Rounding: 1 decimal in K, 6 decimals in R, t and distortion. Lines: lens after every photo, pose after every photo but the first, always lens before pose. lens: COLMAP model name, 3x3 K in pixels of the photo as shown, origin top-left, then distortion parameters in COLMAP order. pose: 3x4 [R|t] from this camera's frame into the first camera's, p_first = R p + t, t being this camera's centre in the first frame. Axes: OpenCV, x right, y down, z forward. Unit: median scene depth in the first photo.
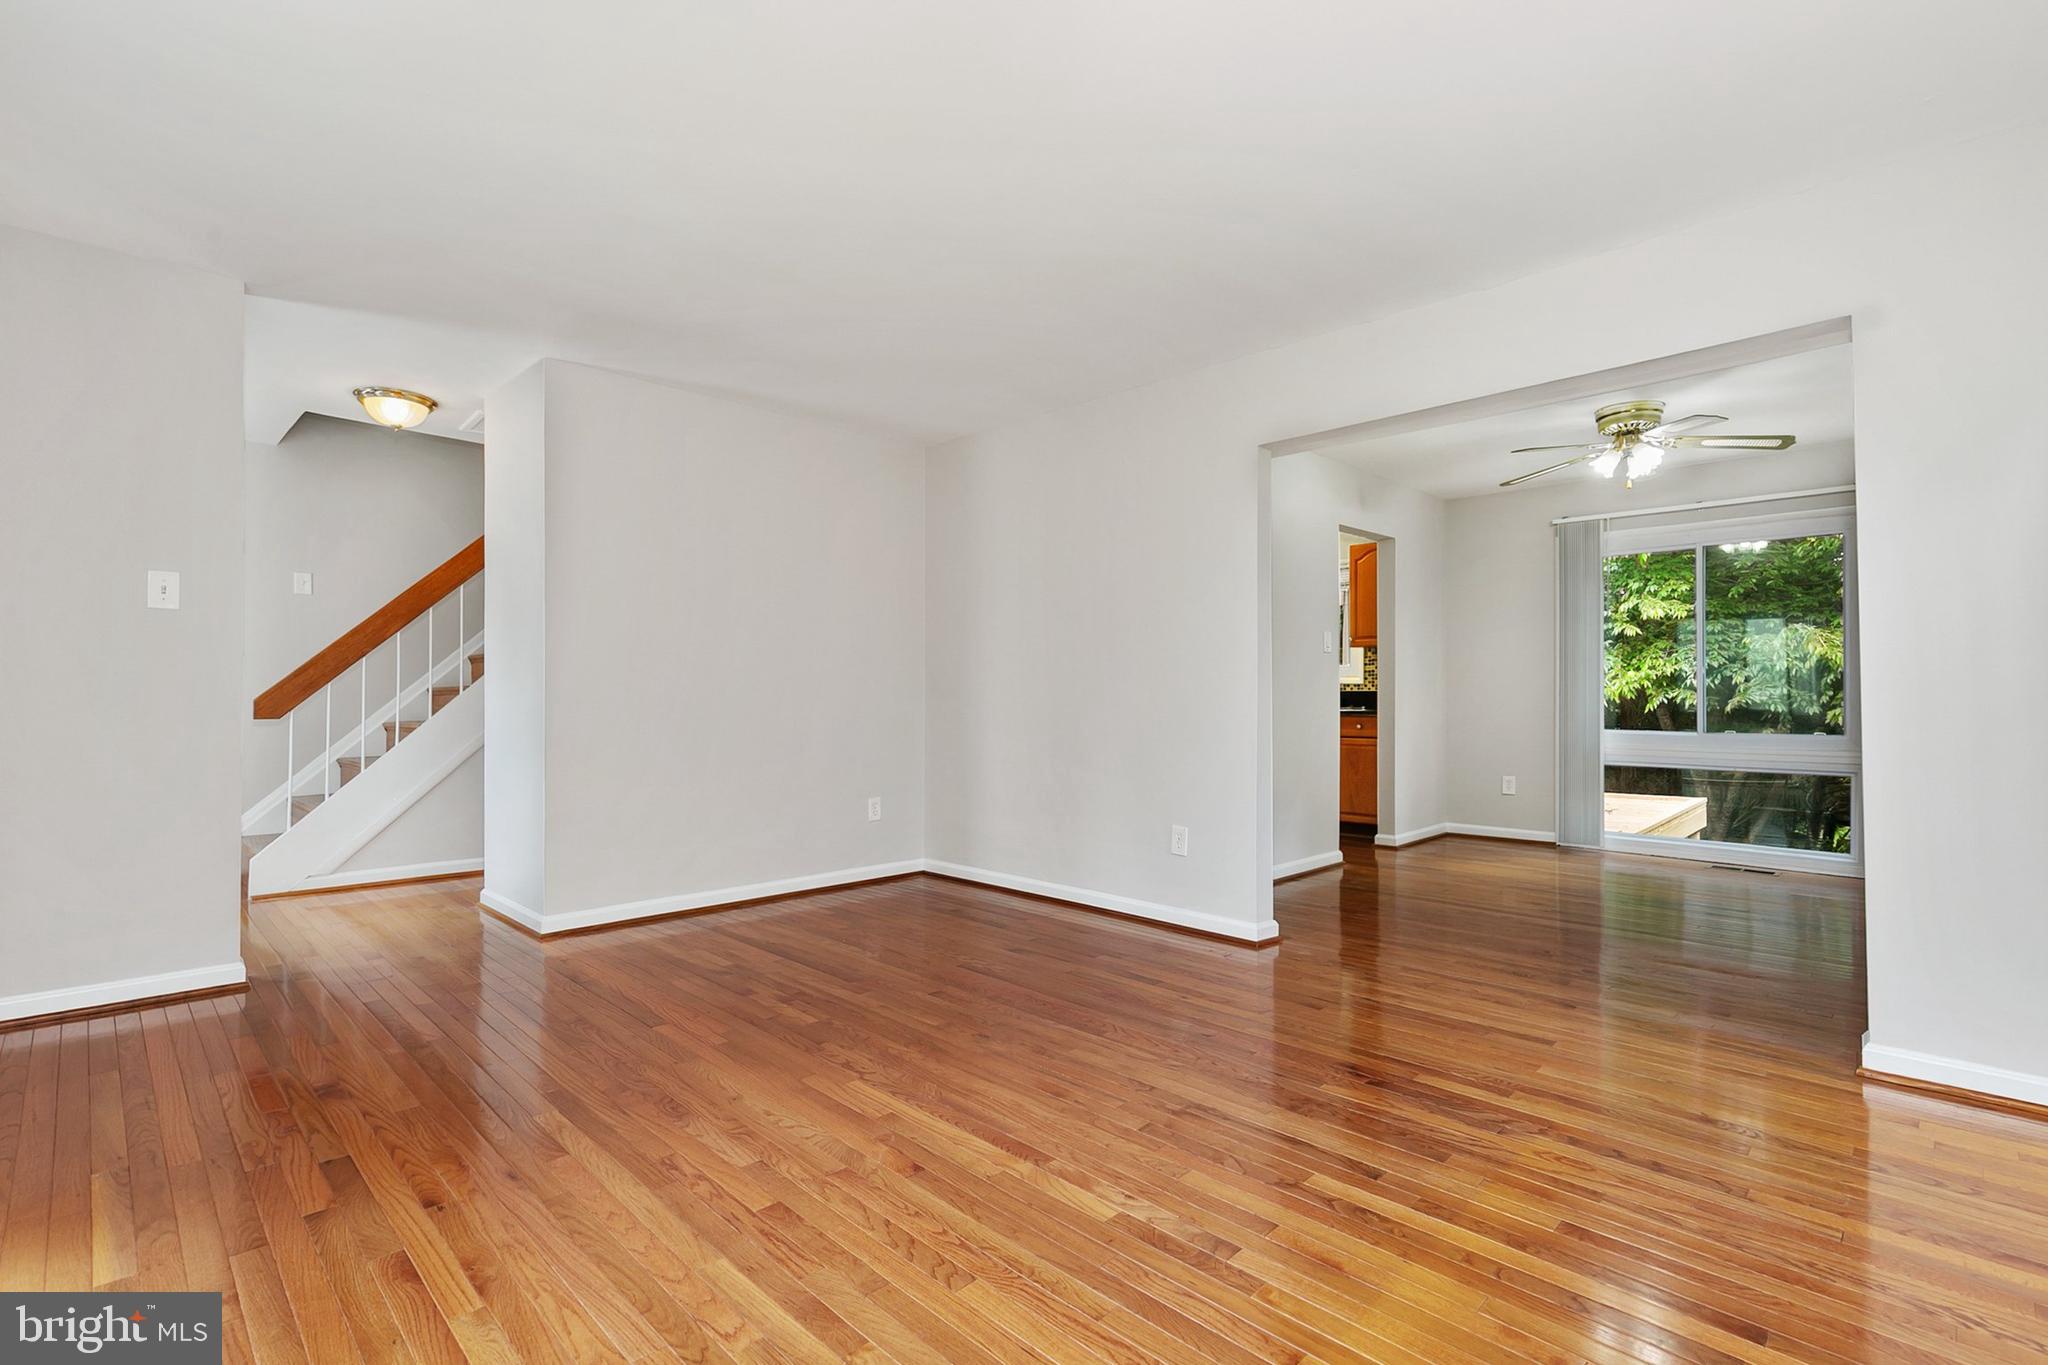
lens RADIAL K [[924.2, 0, 1030.3], [0, 924.2, 685.5], [0, 0, 1]] dist [0.010336, -0.001748]
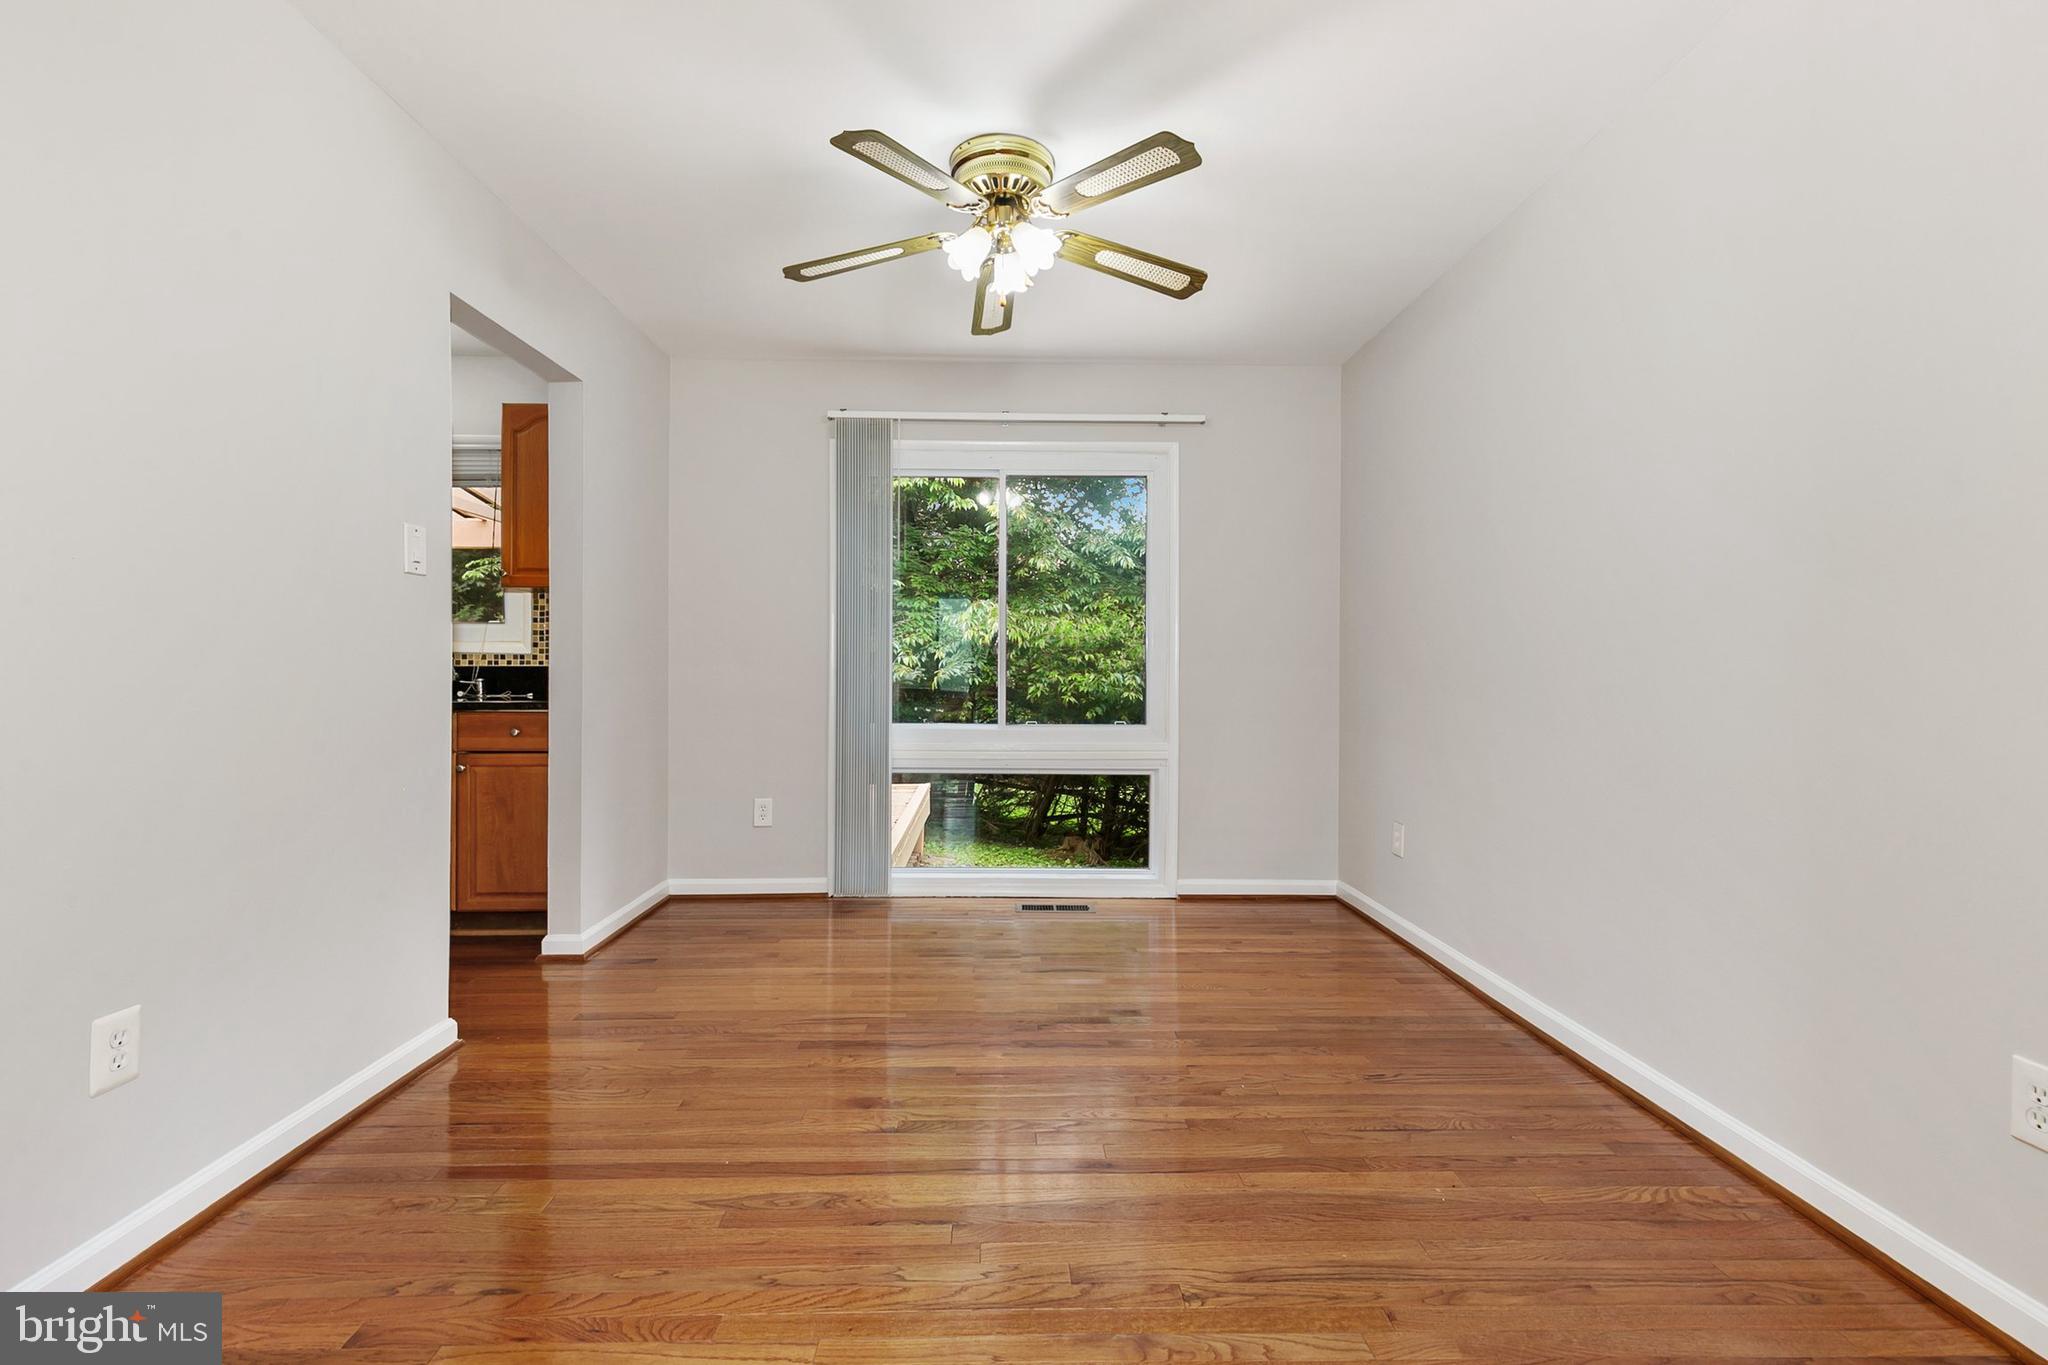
lens RADIAL K [[924.2, 0, 1025.2], [0, 924.2, 685.5], [0, 0, 1]] dist [0.010336, -0.001748]
pose [[0.693400, -0.009900, 0.720485, 0.167389], [-0.010085, 0.999674, 0.023442, 0.001422], [-0.720483, -0.023521, 0.693074, 0.398387]]
